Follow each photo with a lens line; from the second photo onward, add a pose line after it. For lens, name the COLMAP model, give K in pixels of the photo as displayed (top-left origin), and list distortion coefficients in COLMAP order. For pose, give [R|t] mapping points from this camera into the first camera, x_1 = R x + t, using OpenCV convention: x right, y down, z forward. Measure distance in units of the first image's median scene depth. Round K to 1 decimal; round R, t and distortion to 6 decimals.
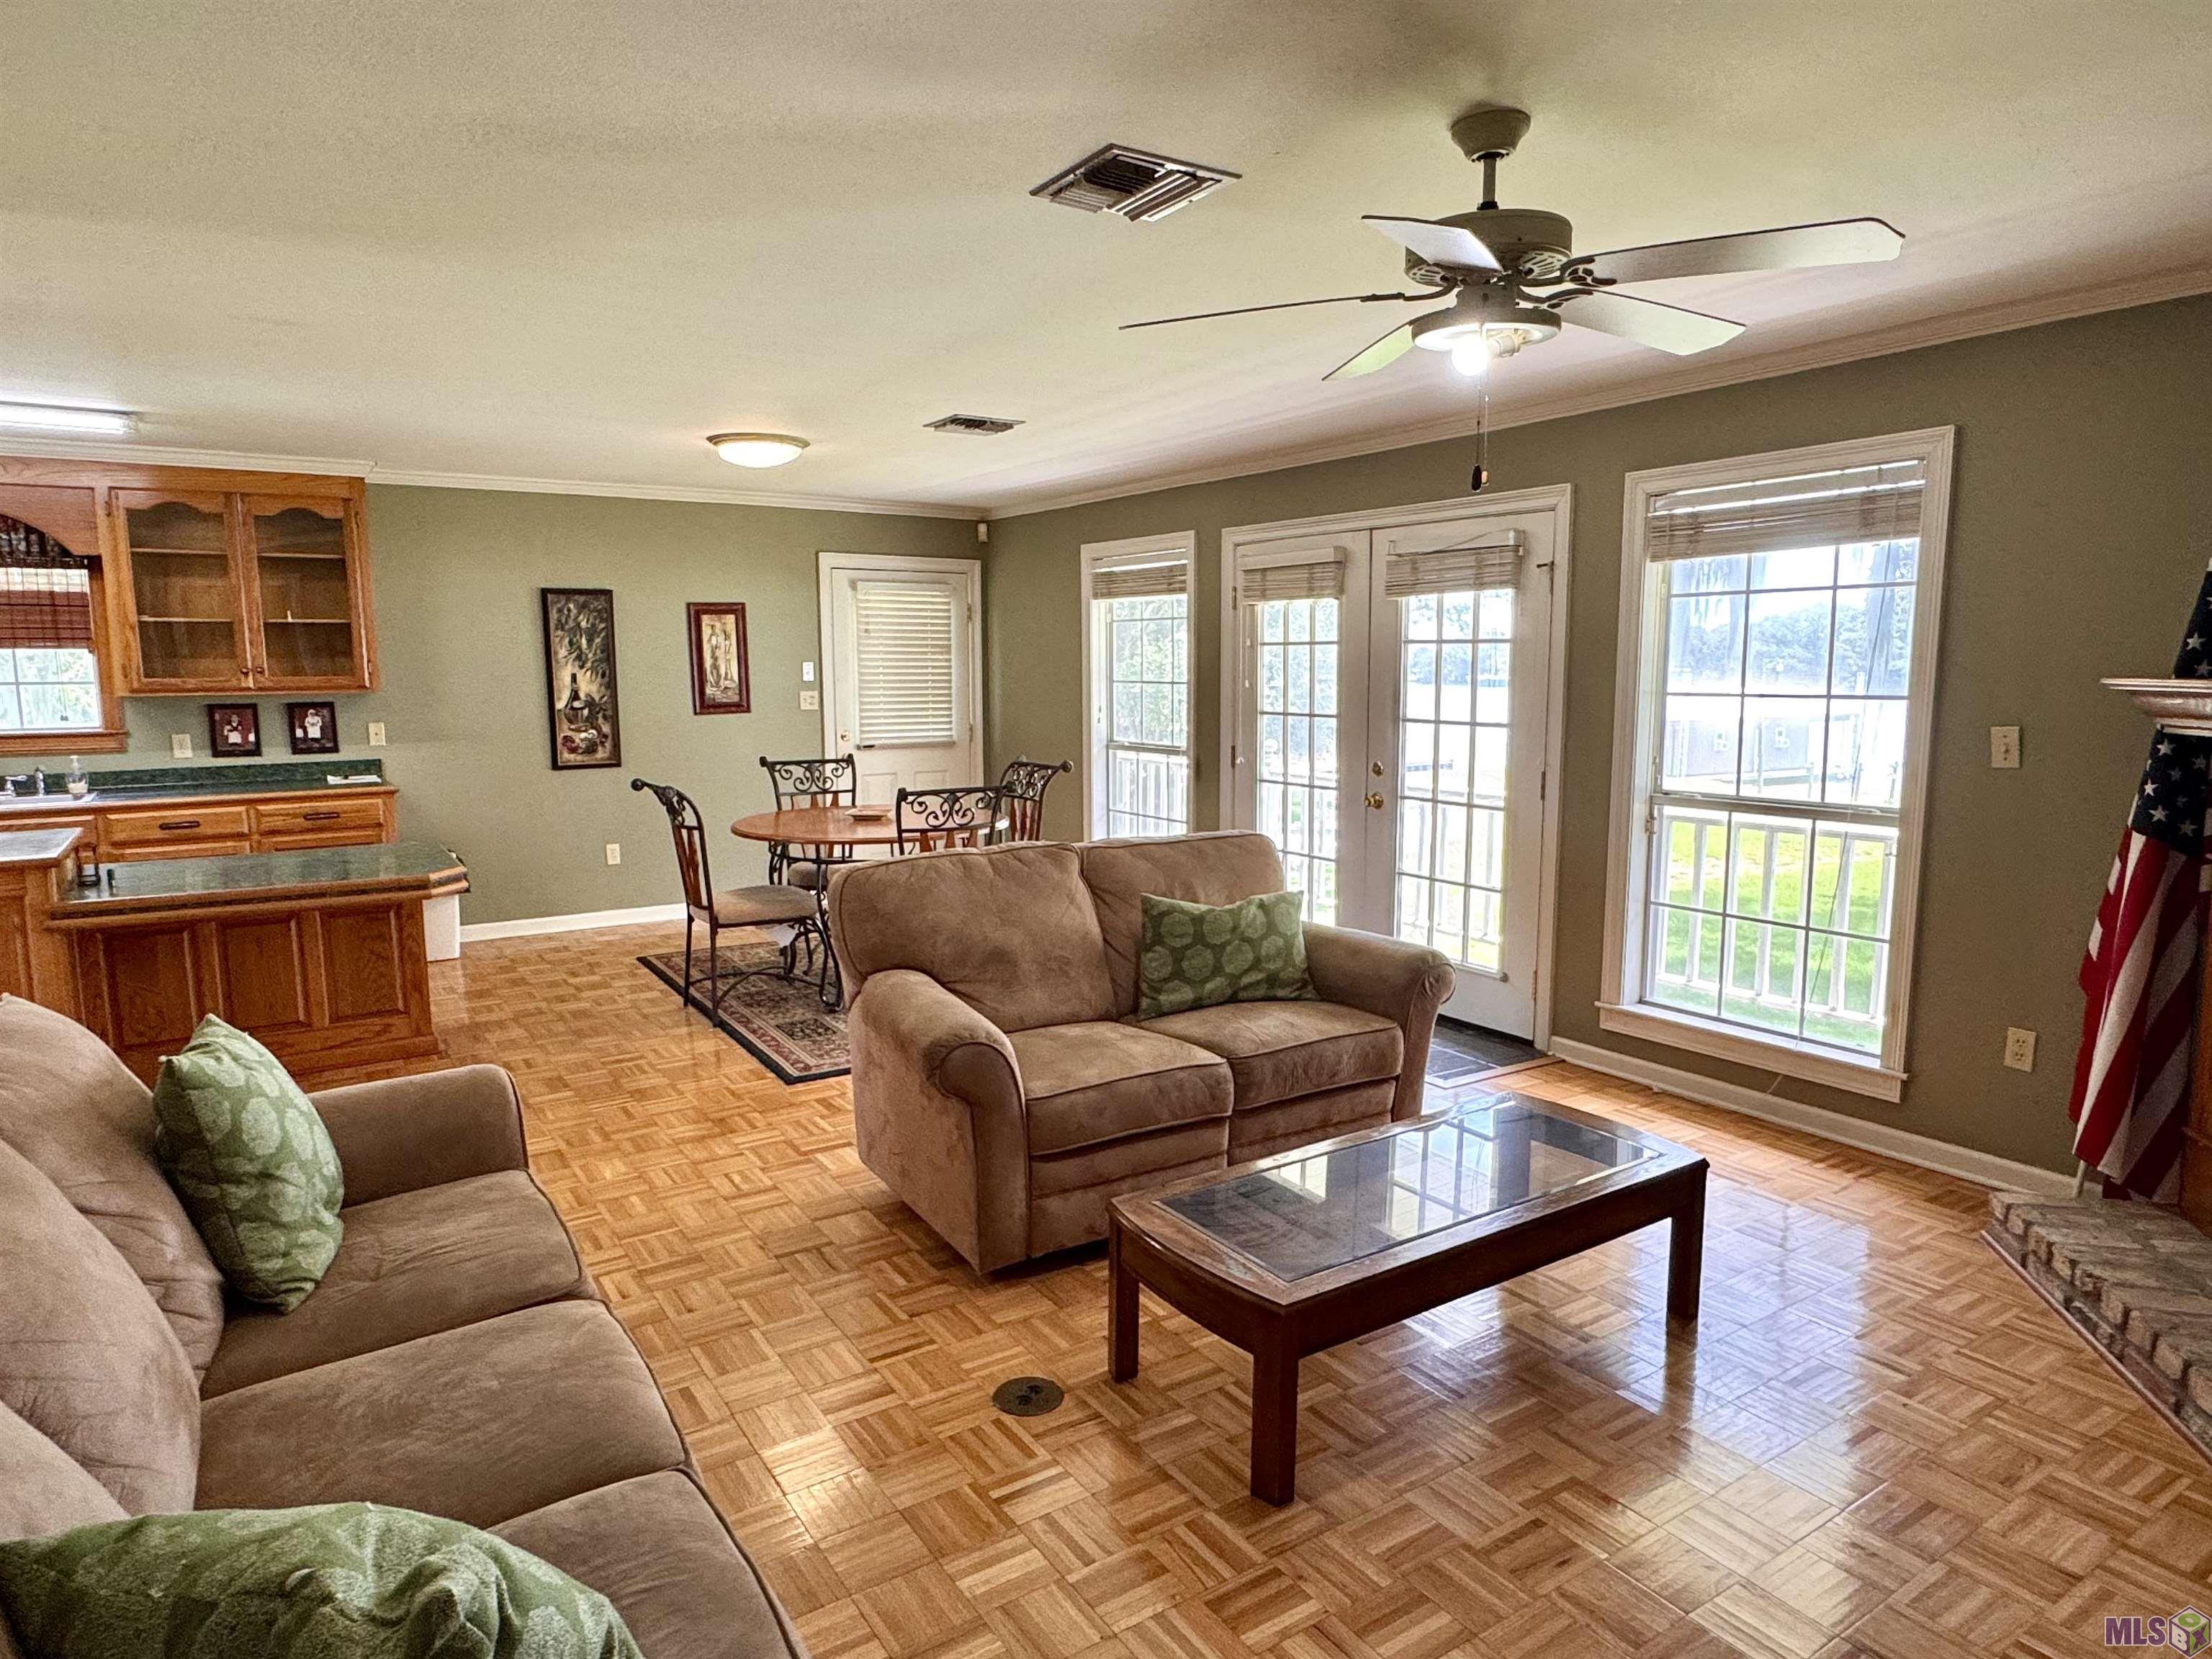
lens RADIAL K [[1330.7, 0, 1103.5], [0, 1330.7, 845.1], [0, 0, 1]] dist [-0.001924, 0.005061]
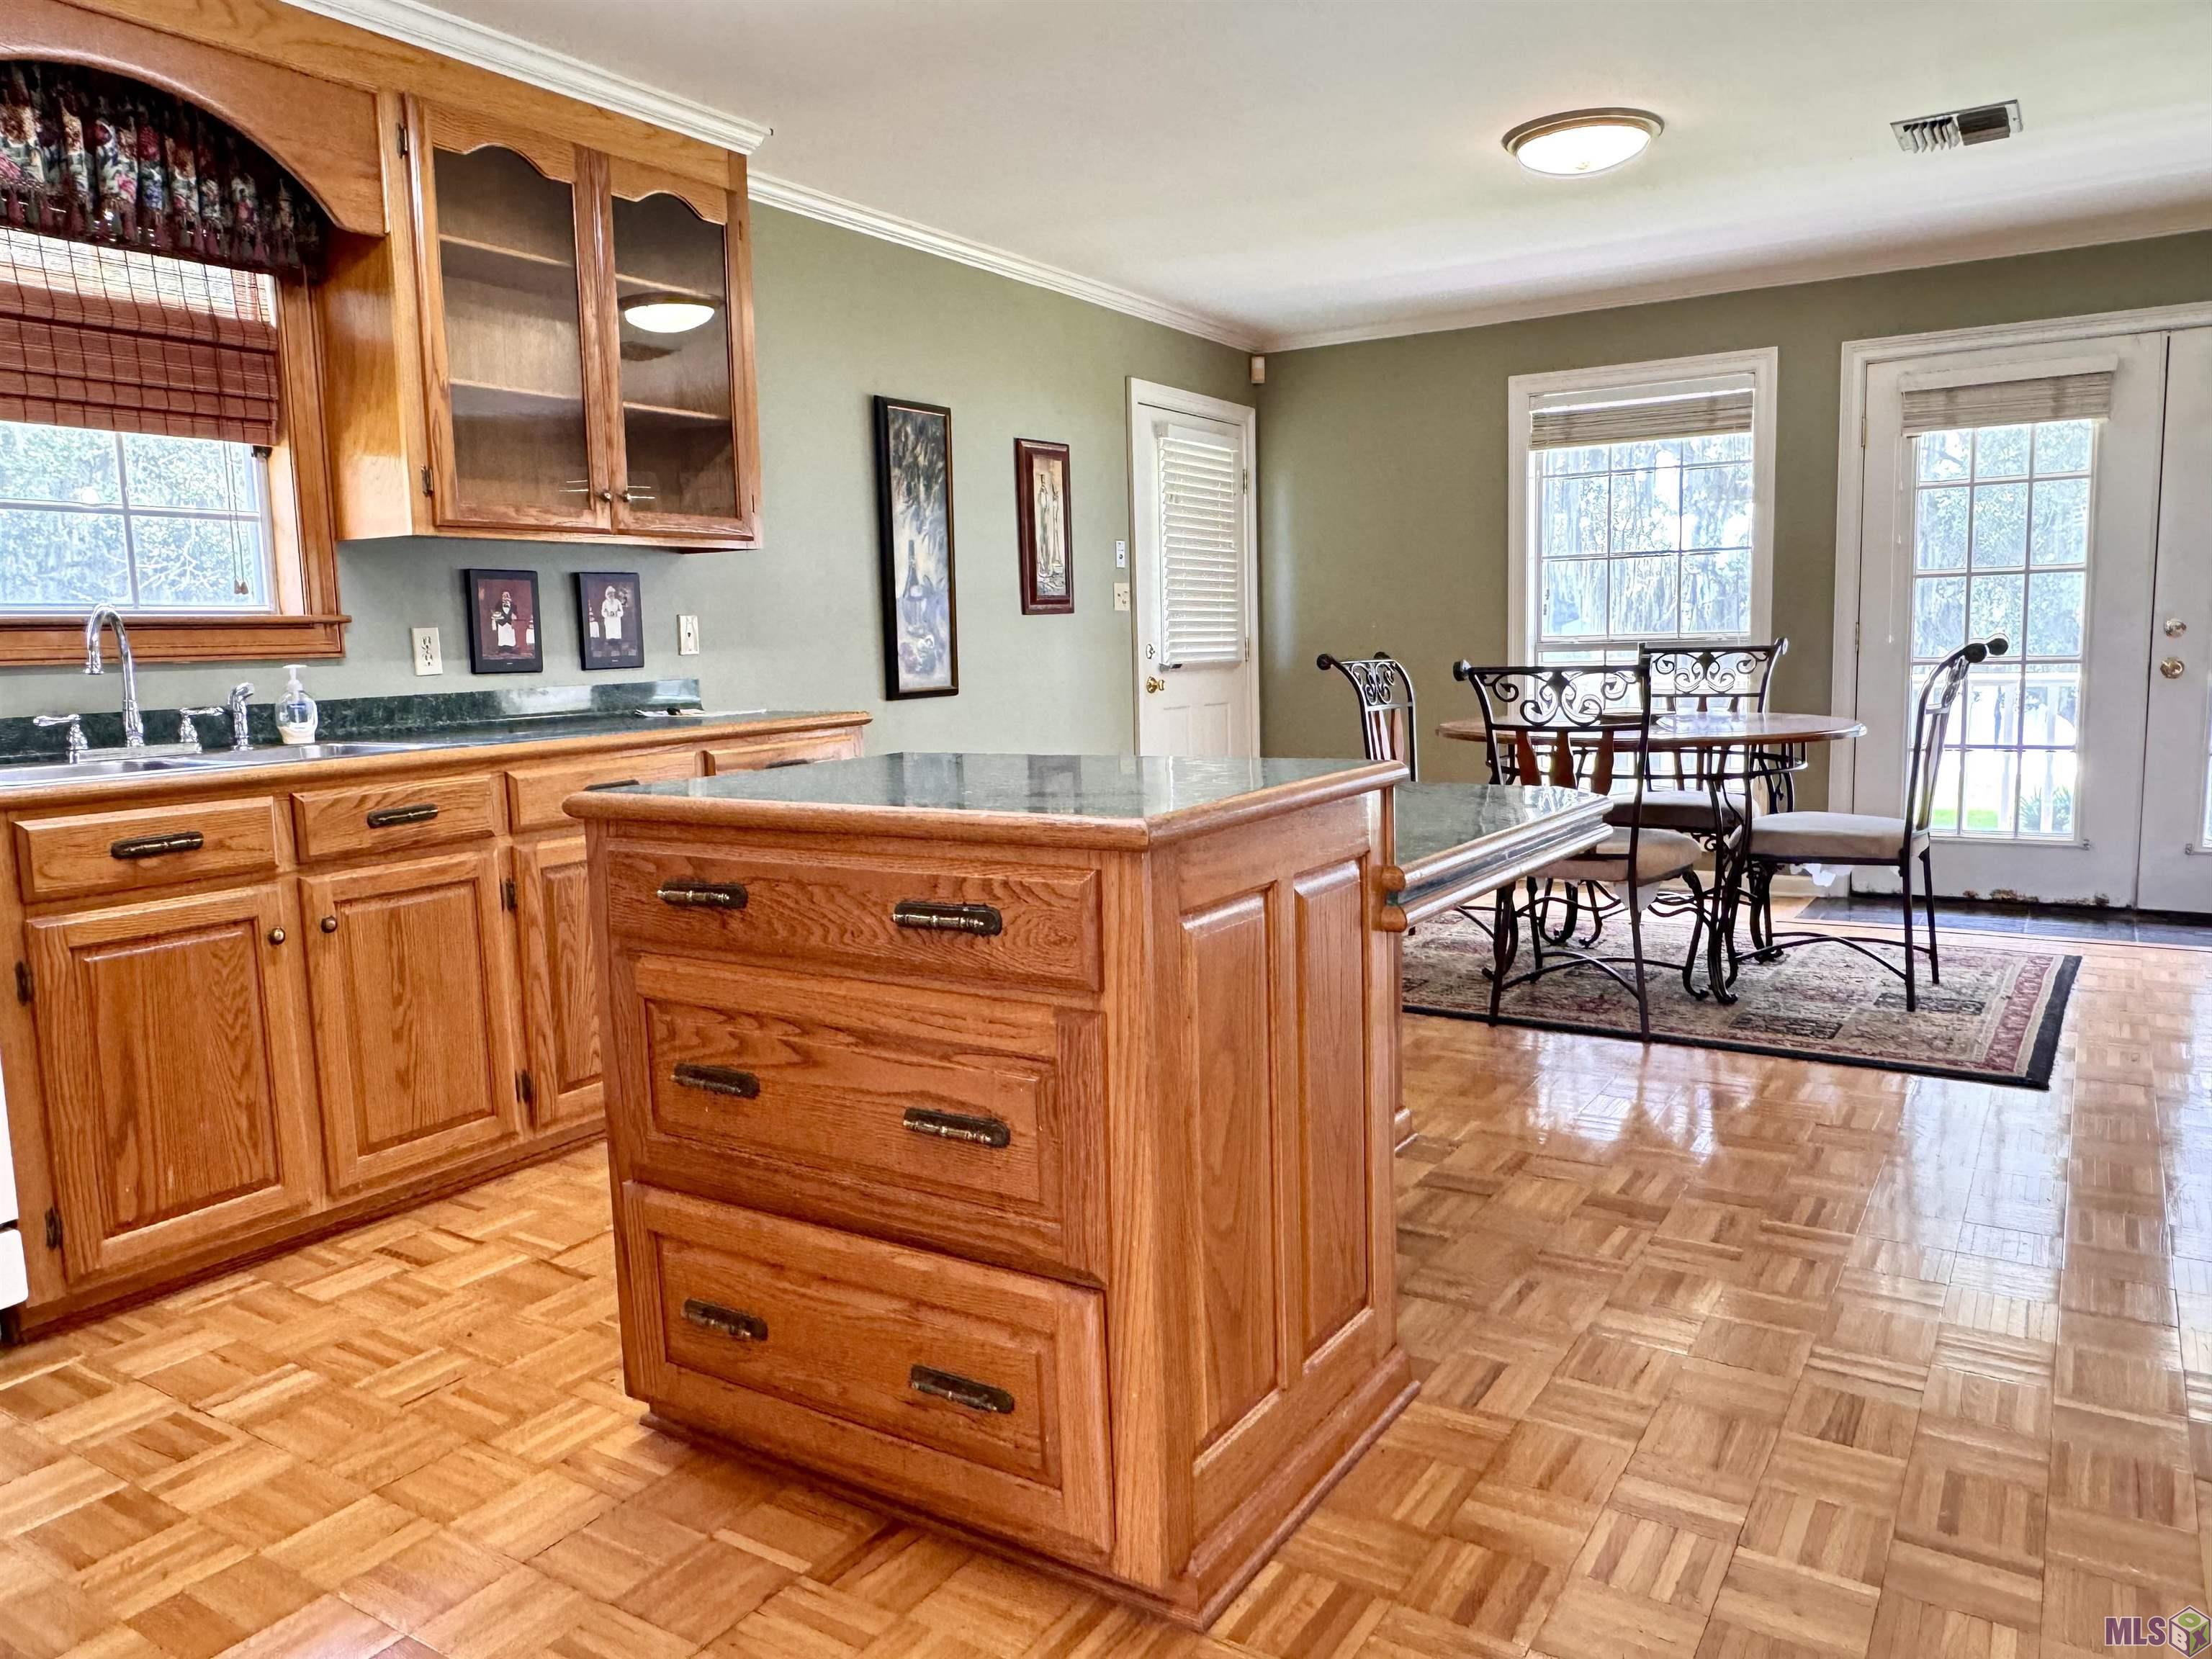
lens RADIAL K [[1547.4, 0, 1105.7], [0, 1547.4, 829.1], [0, 0, 1]] dist [0.032199, -0.056223]
pose [[0.908403, -0.071323, 0.411968, -0.680607], [0.081415, 0.996656, -0.006975, 0.016442], [-0.410093, 0.039876, 0.911172, 0.353030]]
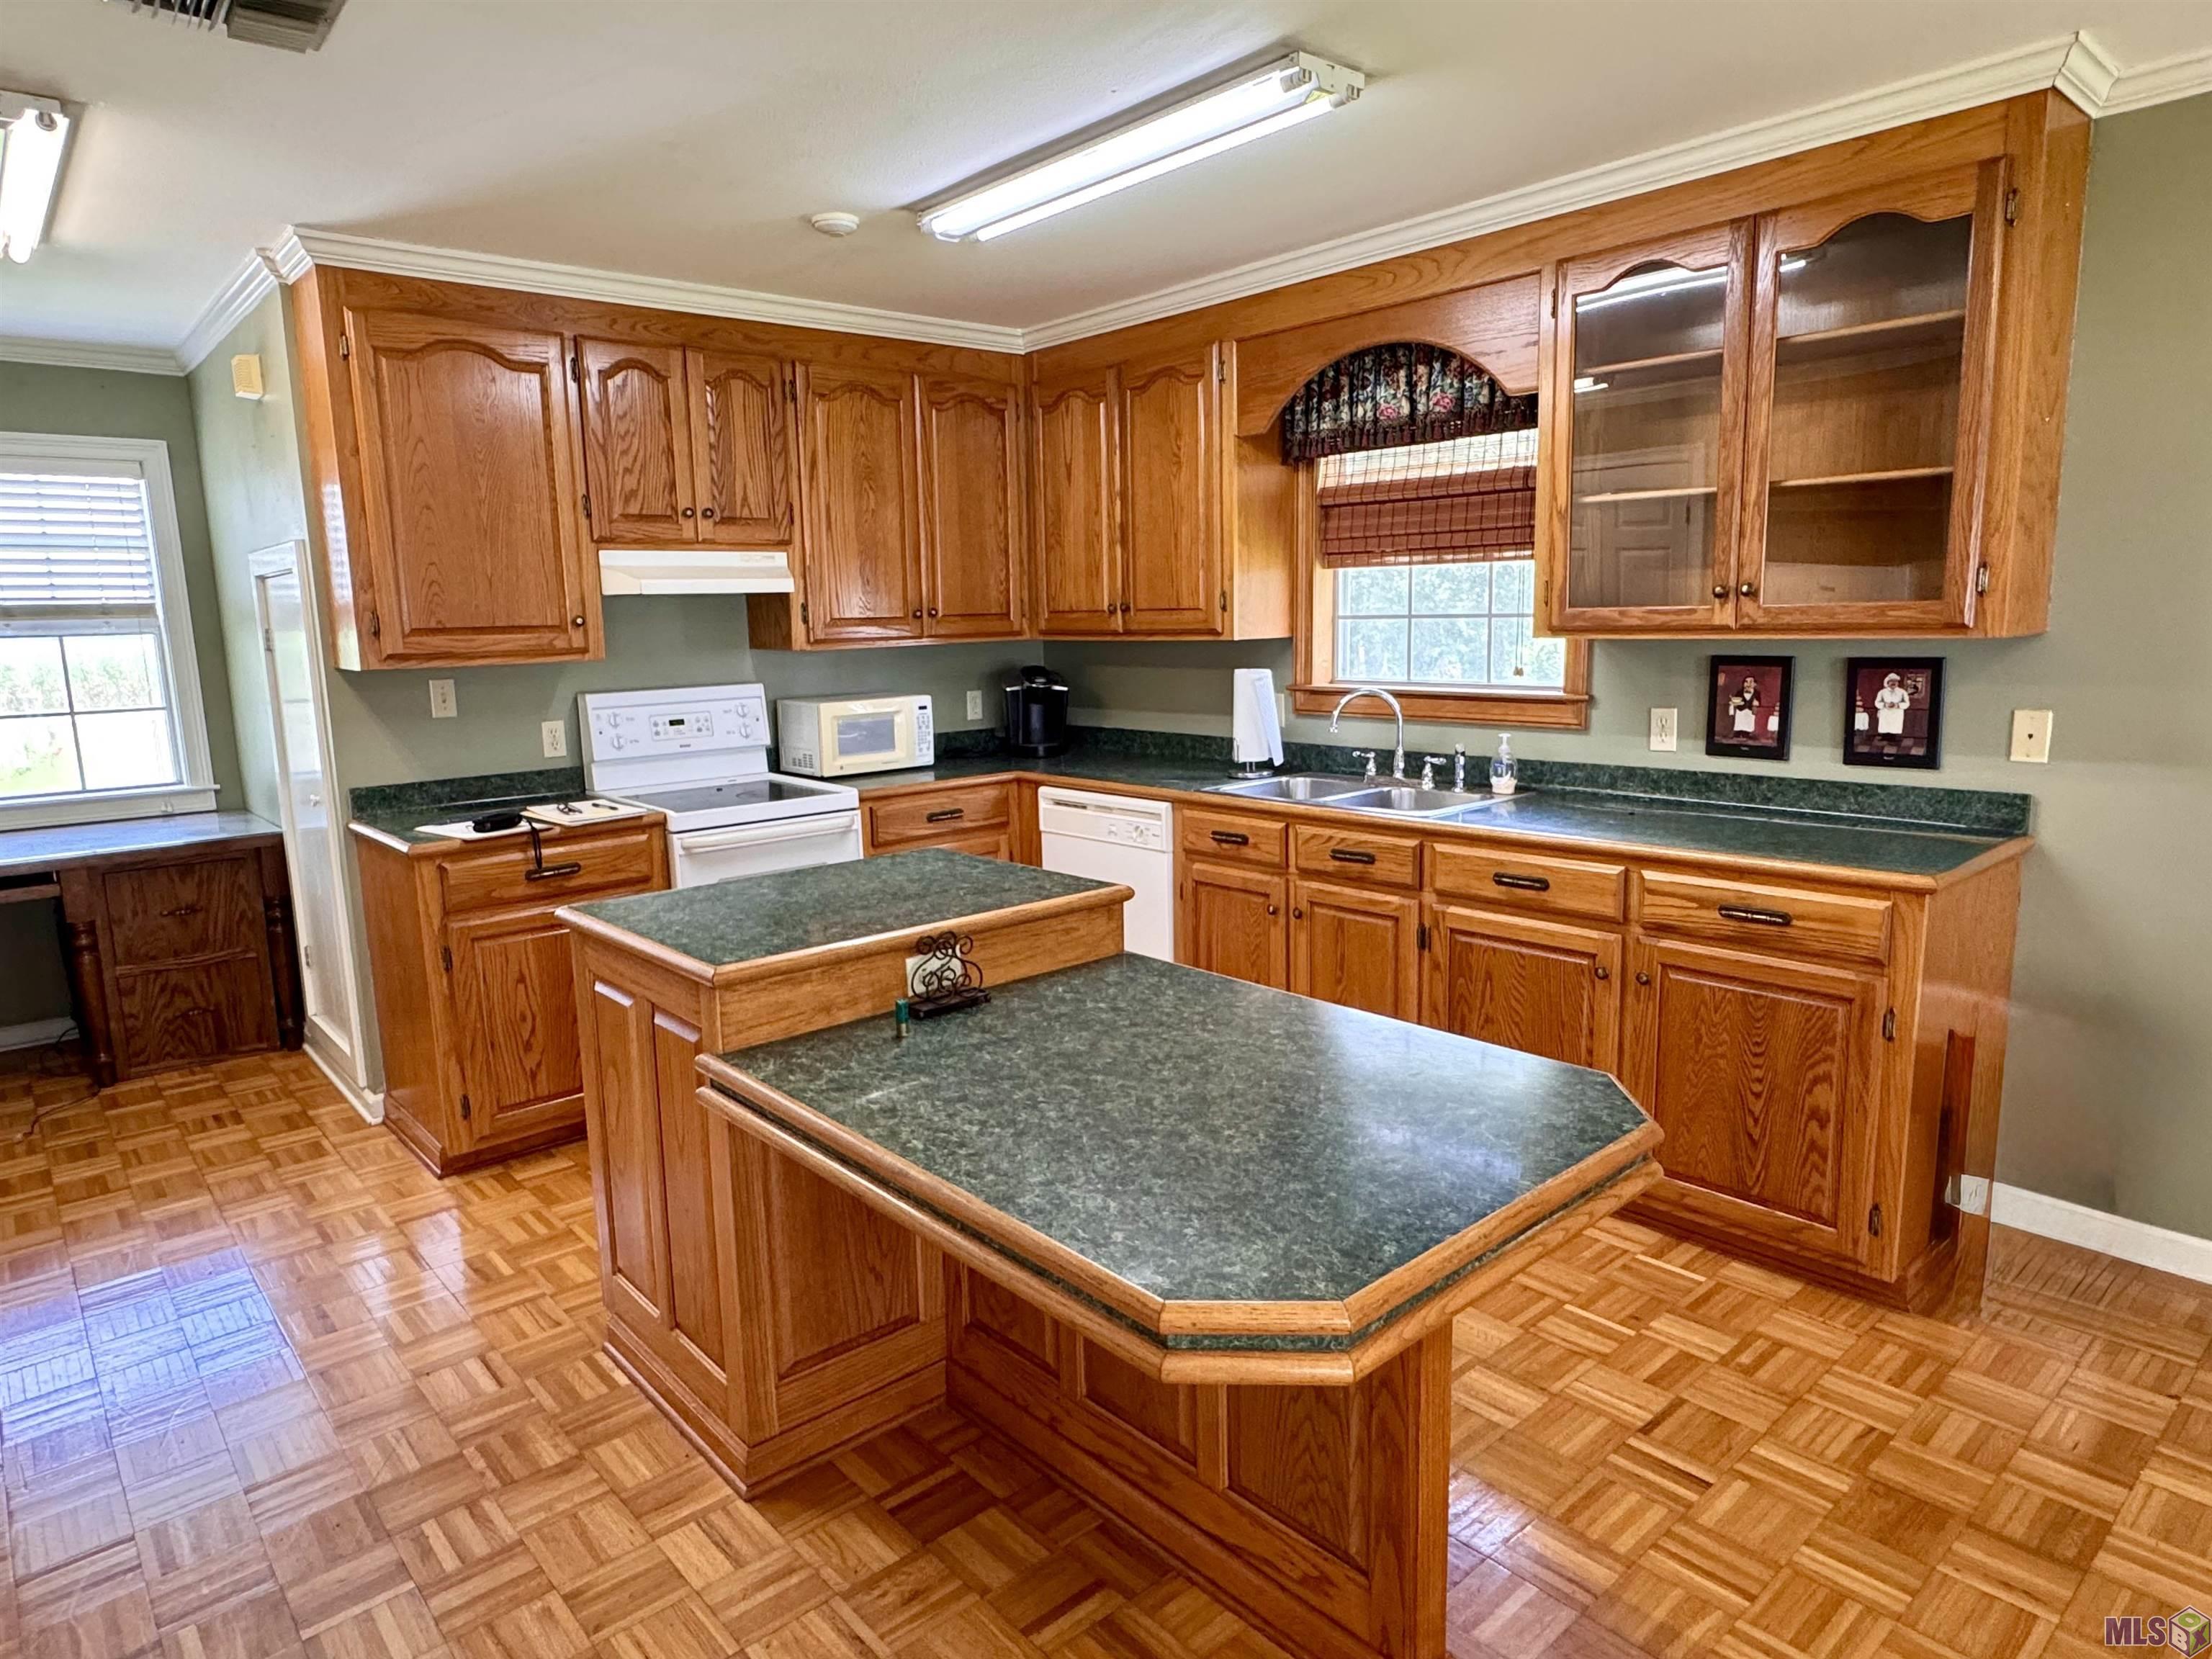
lens RADIAL K [[1330.7, 0, 1097.8], [0, 1330.7, 829.3], [0, 0, 1]] dist [-0.001924, 0.005061]
pose [[0.144945, 0.162989, -0.975923, -0.172138], [-0.114456, 0.982479, 0.147085, -0.085001], [0.982797, 0.090381, 0.161061, 0.657962]]
